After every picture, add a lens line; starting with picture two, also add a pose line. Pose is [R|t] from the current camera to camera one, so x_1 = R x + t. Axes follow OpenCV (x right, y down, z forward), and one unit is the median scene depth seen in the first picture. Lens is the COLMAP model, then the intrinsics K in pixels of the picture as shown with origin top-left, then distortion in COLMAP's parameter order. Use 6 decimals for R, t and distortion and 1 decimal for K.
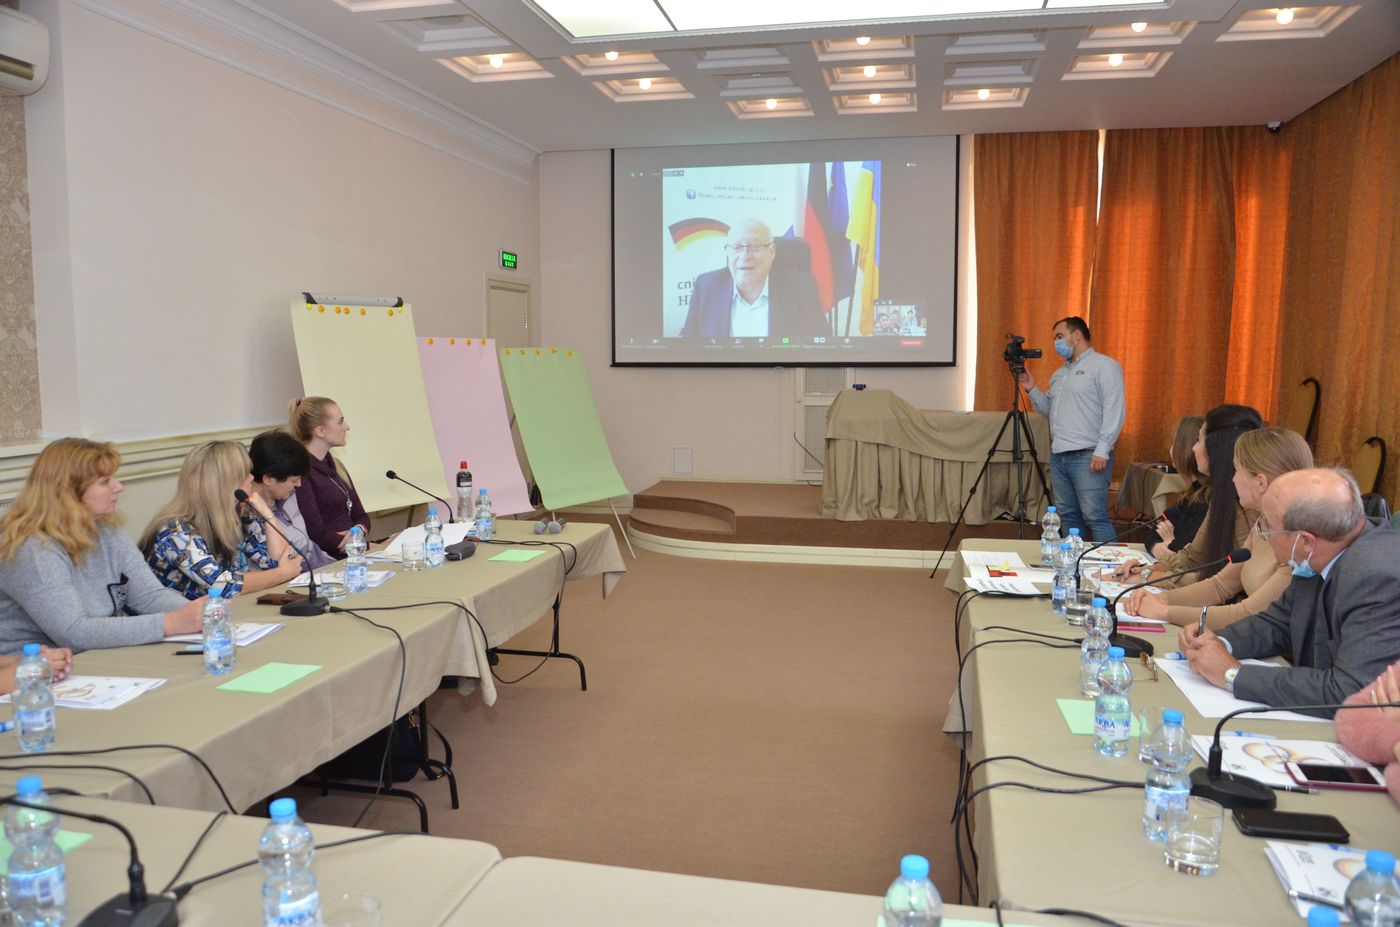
lens RADIAL K [[1095.2, 0, 700.0], [0, 1095.2, 463.5], [0, 0, 1]] dist [-0.028603, 0.000113]
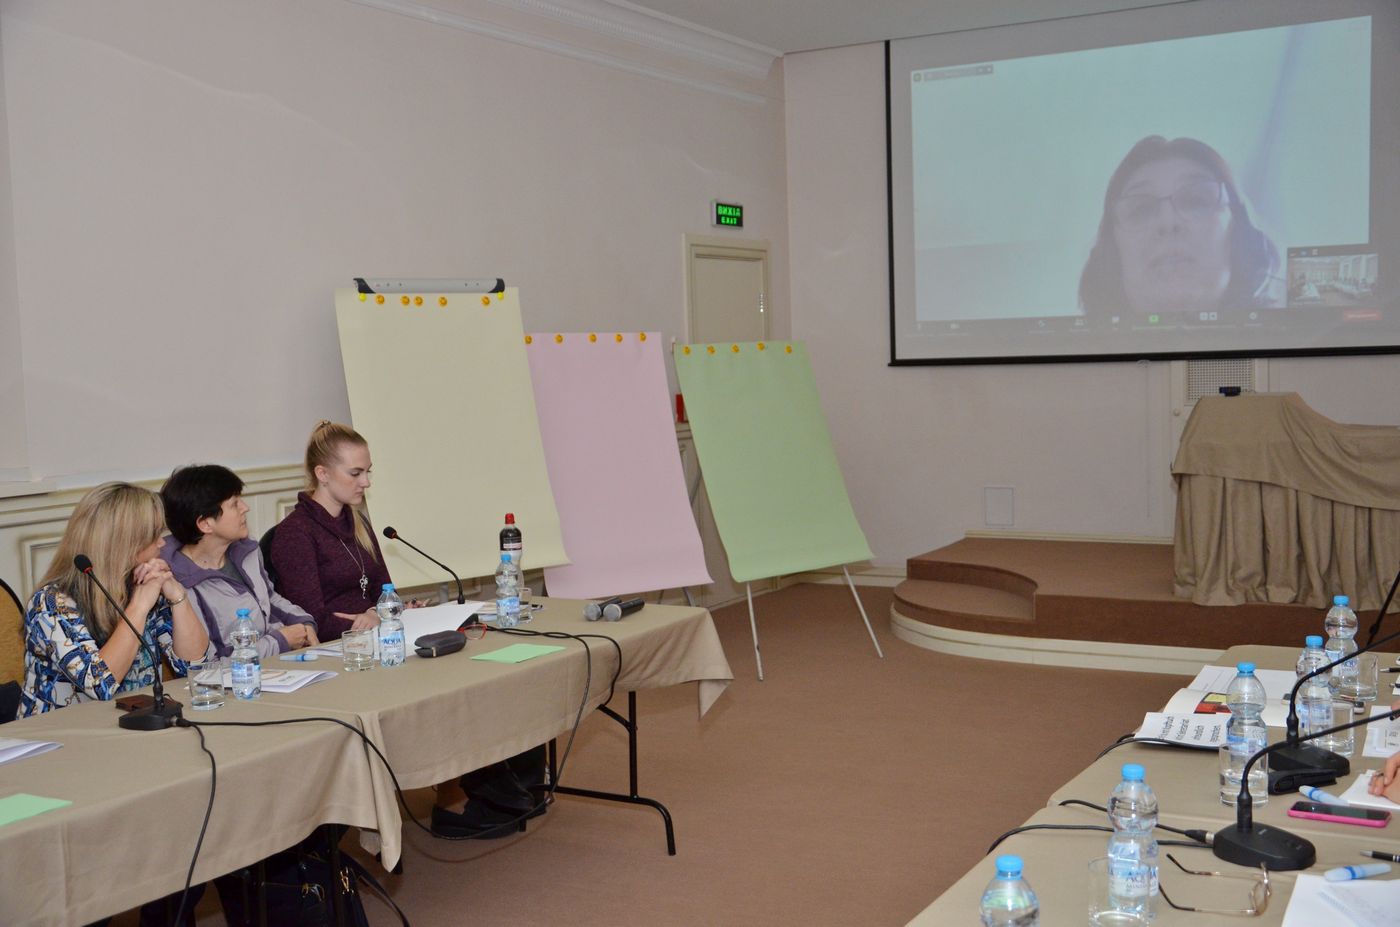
lens RADIAL K [[1623.6, 0, 700.0], [0, 1623.6, 463.5], [0, 0, 1]] dist [-0.016362, 0.010430]
pose [[0.955790, -0.006705, -0.293973, 0.130670], [-0.000986, 0.999661, -0.026005, -0.004389], [0.294048, 0.025145, 0.955460, 0.030825]]
